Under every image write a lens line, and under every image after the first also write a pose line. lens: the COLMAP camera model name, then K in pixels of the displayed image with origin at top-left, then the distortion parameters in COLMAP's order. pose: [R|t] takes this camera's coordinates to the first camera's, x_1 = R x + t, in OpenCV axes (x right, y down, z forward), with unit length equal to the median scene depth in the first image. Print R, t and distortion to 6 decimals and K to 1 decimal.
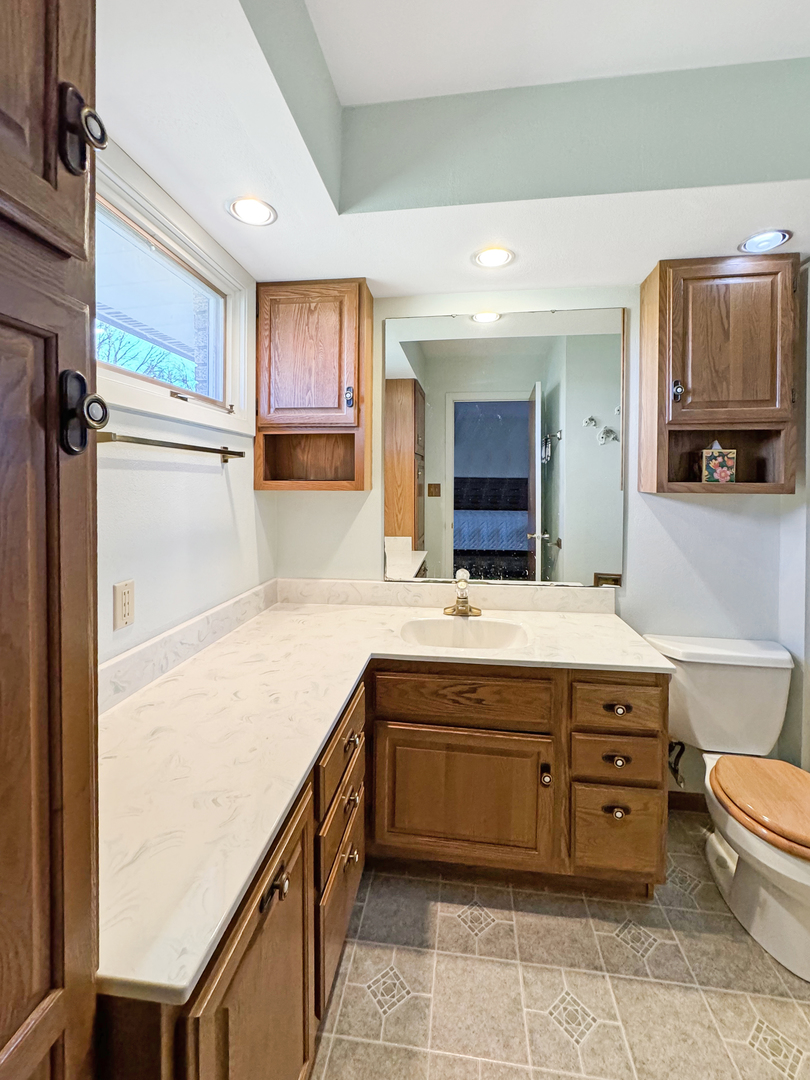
lens RADIAL K [[462.1, 0, 392.3], [0, 462.1, 488.8], [0, 0, 1]] dist [-0.001089, 0.000204]
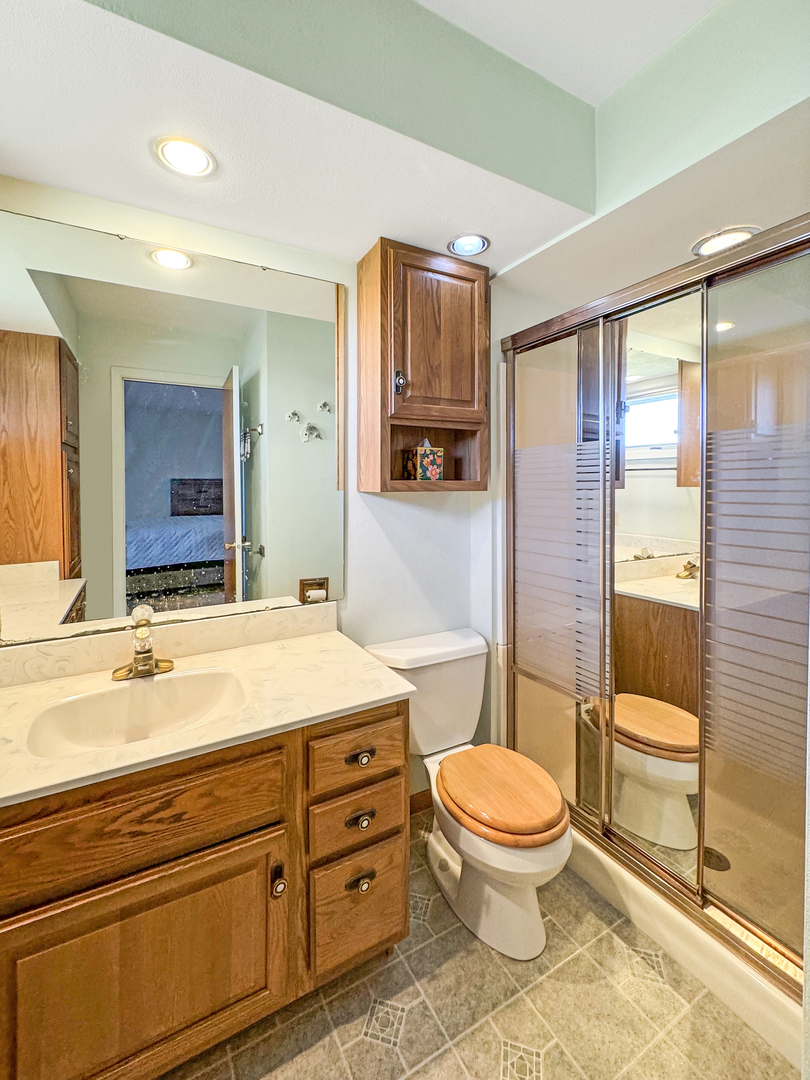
lens RADIAL K [[462.1, 0, 392.3], [0, 462.1, 488.8], [0, 0, 1]] dist [-0.001089, 0.000204]
pose [[0.791695, -0.015065, 0.610730, 0.034530], [0.017055, 0.999851, 0.002555, 0.000292], [-0.610678, 0.008394, 0.791835, 0.271502]]
